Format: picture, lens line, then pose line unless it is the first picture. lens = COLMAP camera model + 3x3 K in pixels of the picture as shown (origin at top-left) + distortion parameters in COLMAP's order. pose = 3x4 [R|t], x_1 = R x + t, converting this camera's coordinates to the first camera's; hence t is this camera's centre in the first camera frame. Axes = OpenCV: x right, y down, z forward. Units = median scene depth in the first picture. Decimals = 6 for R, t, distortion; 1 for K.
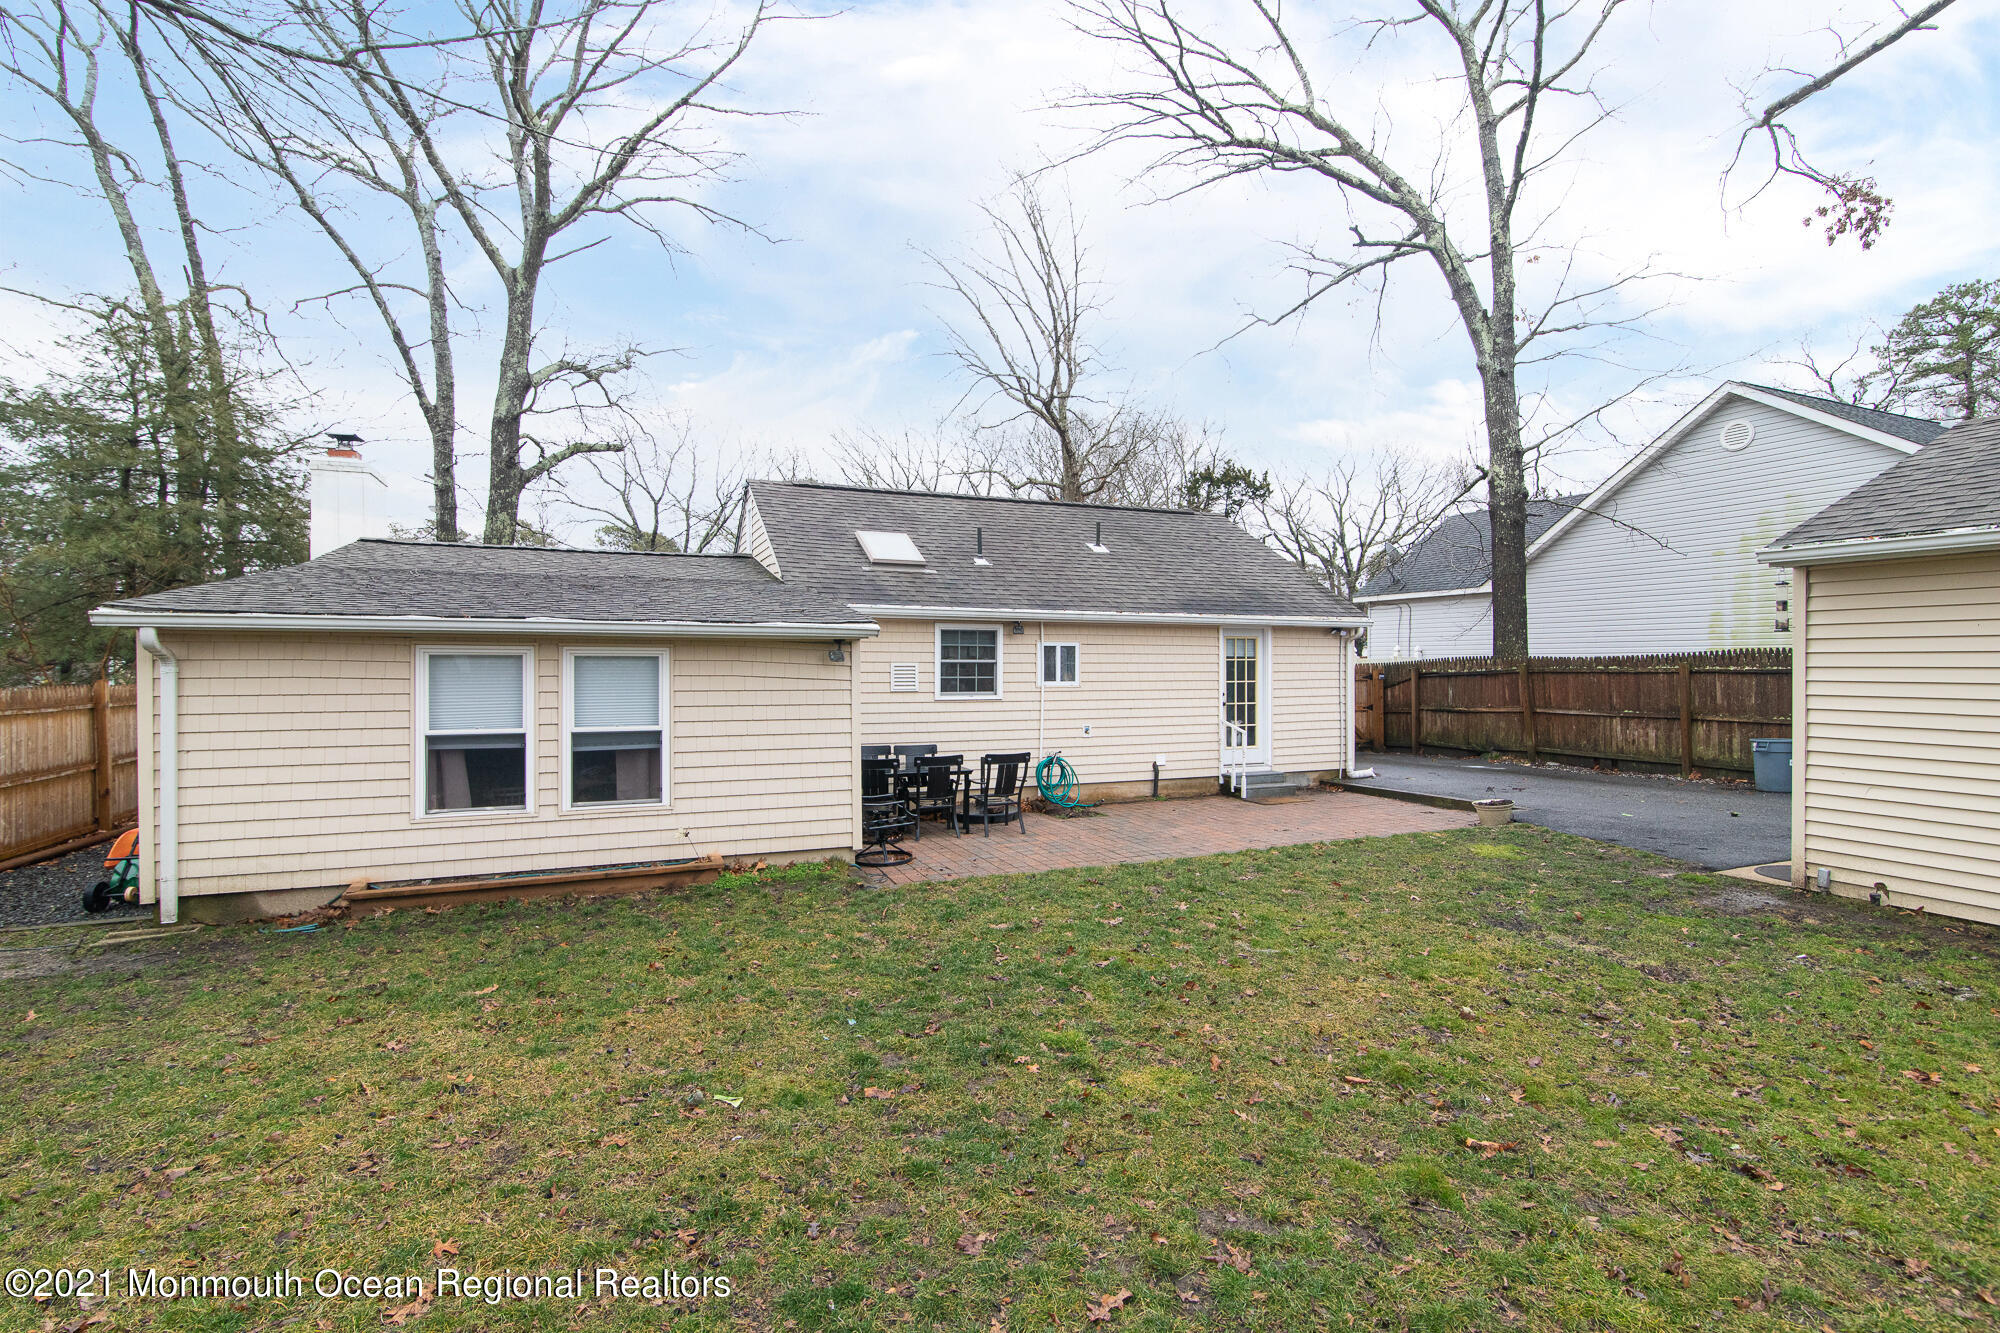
lens RADIAL K [[925.8, 0, 1010.1], [0, 925.8, 671.3], [0, 0, 1]] dist [0.000227, -0.000725]
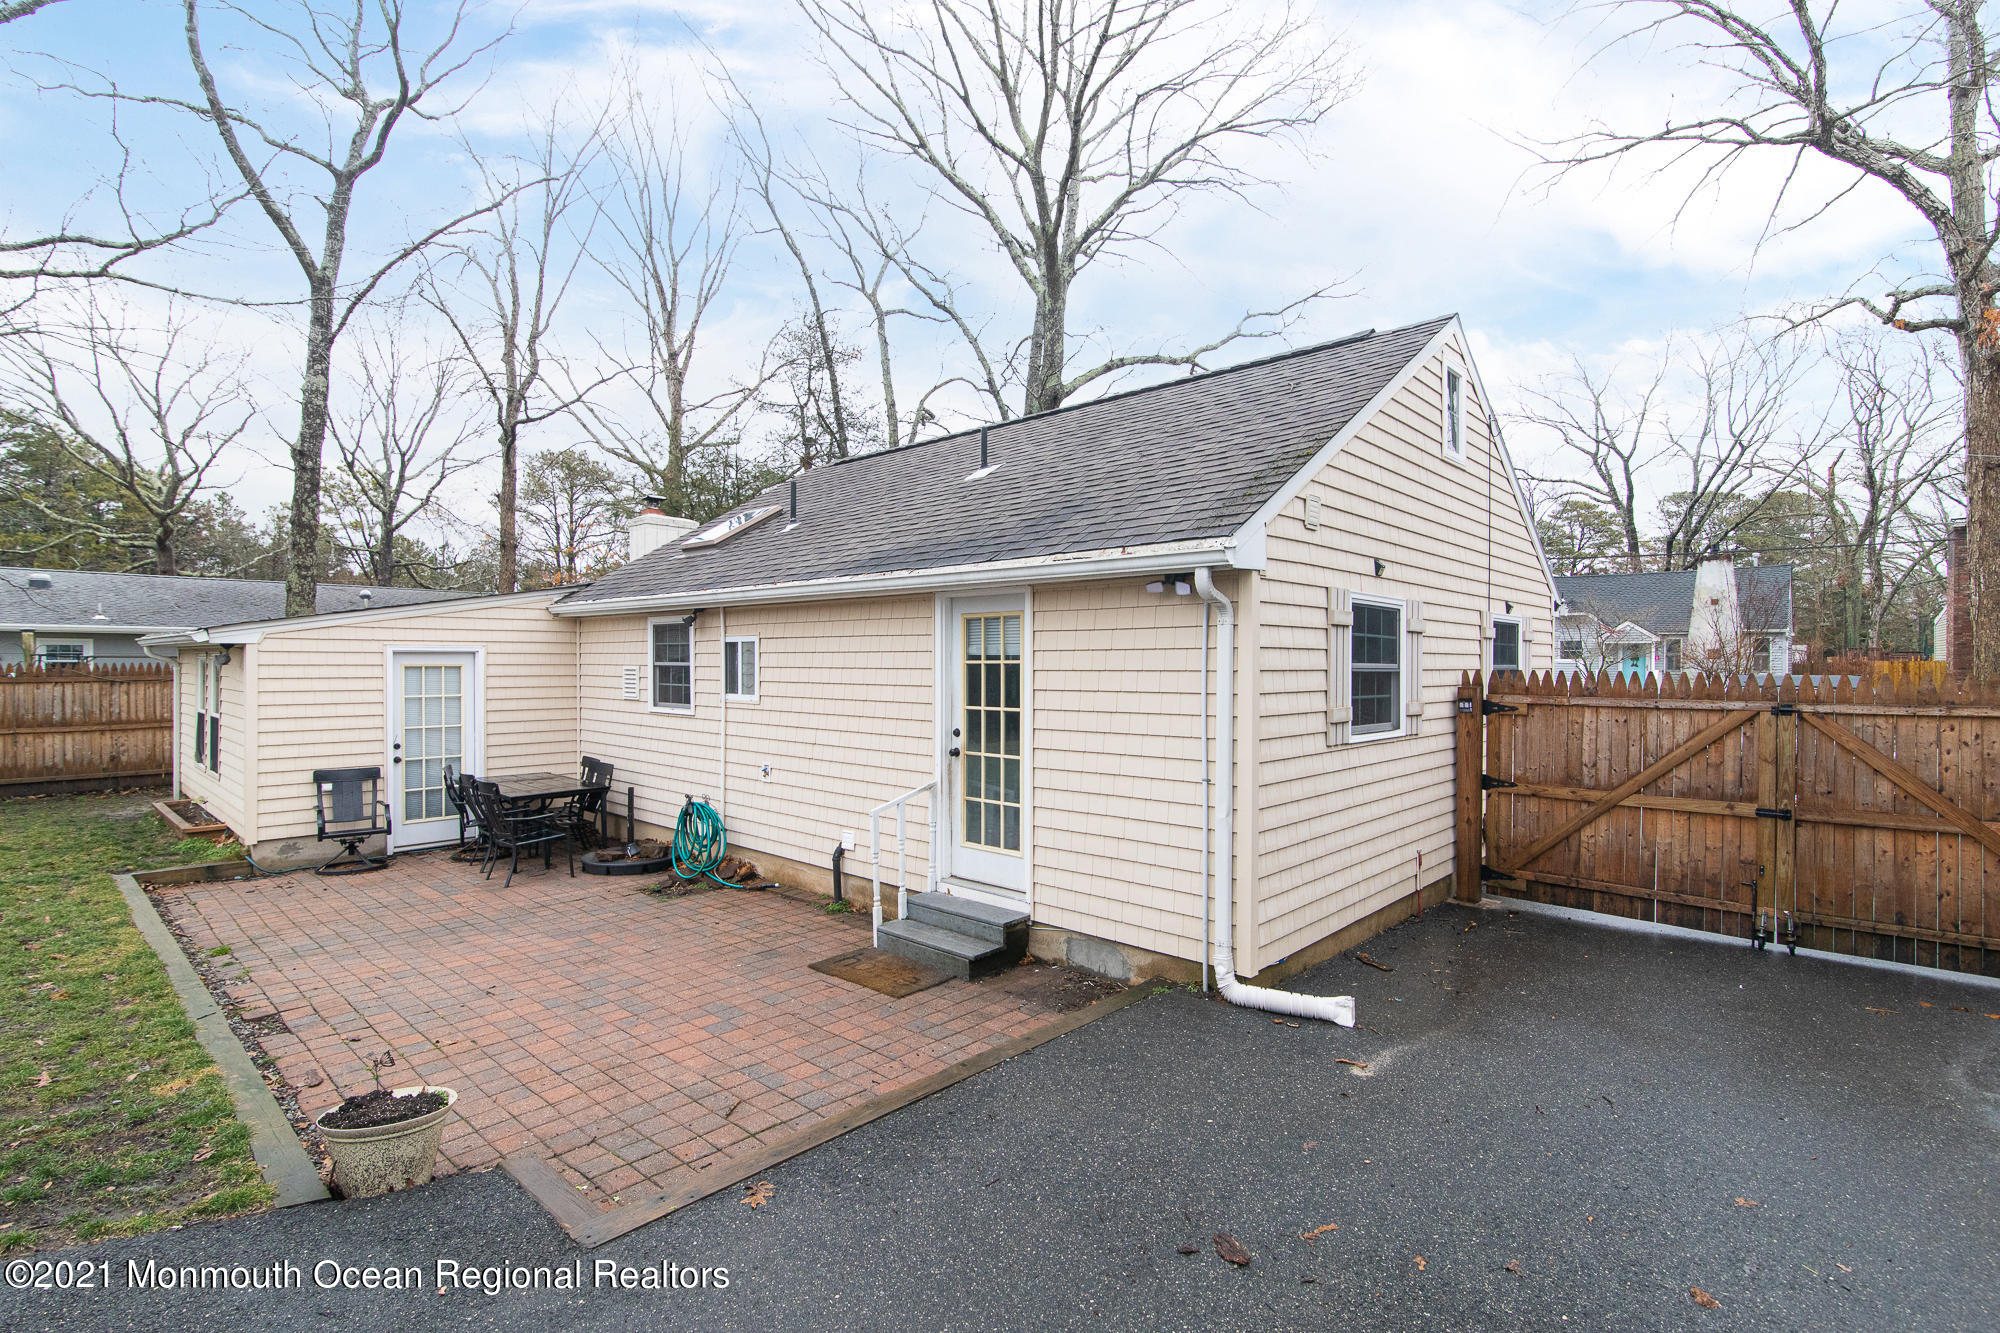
lens RADIAL K [[925.8, 0, 1010.1], [0, 925.8, 671.3], [0, 0, 1]] dist [0.000227, -0.000725]
pose [[0.424541, 0.010901, -0.905343, 0.739334], [-0.006725, 0.999938, 0.008886, -0.012886], [0.905384, 0.002316, 0.424588, 0.883799]]
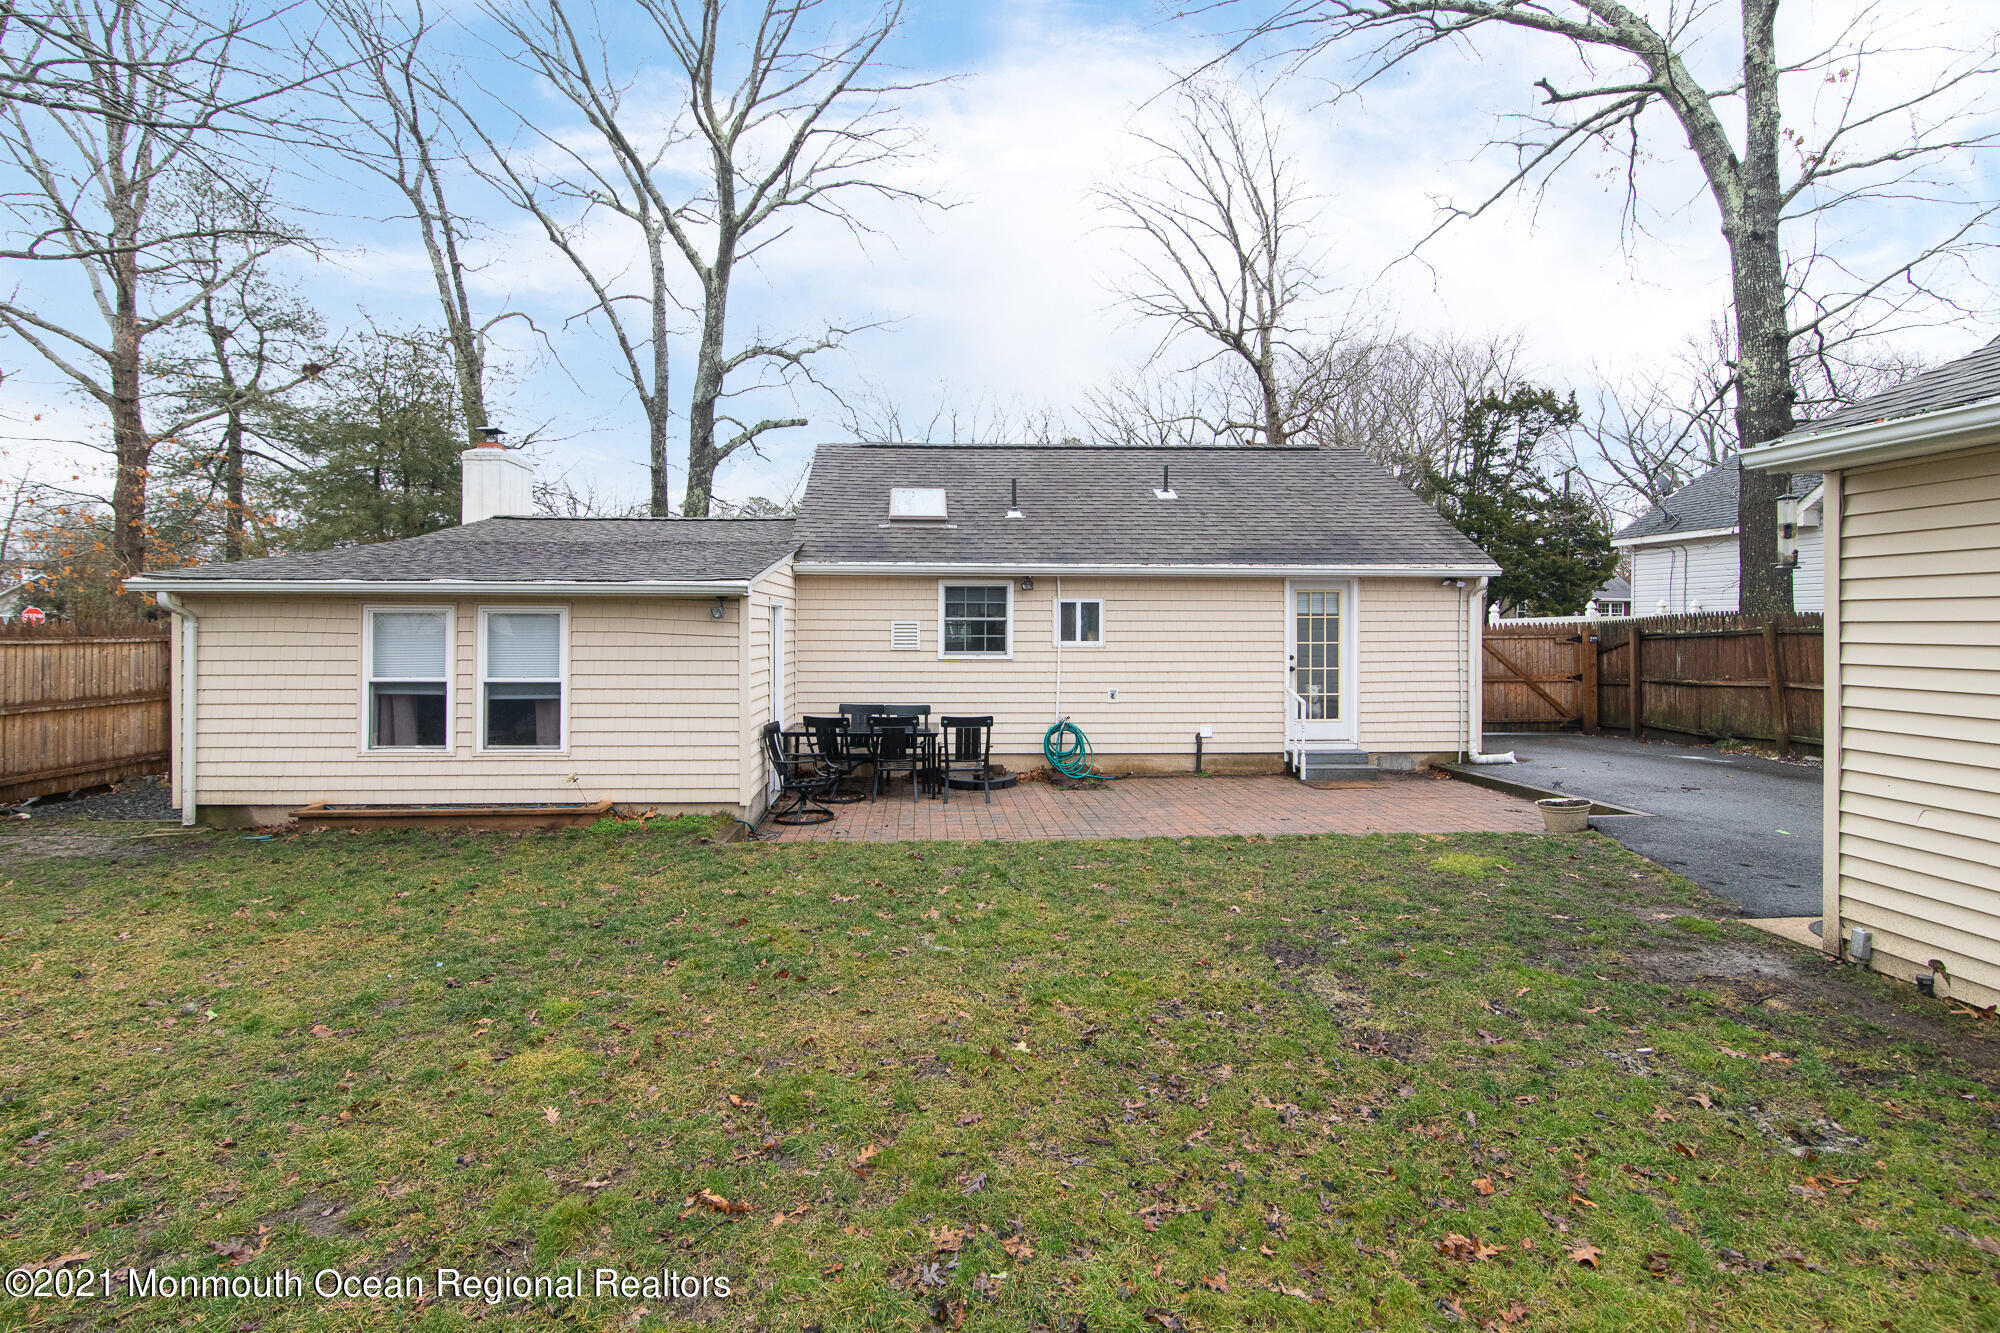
lens RADIAL K [[947.0, 0, 952.9], [0, 947.0, 627.7], [0, 0, 1]] dist [-0.000326, -0.000658]
pose [[0.936676, 0.001085, -0.350196, 0.262553], [-0.002846, 0.999986, -0.004512, 0.002280], [0.350186, 0.005223, 0.936666, 0.075059]]
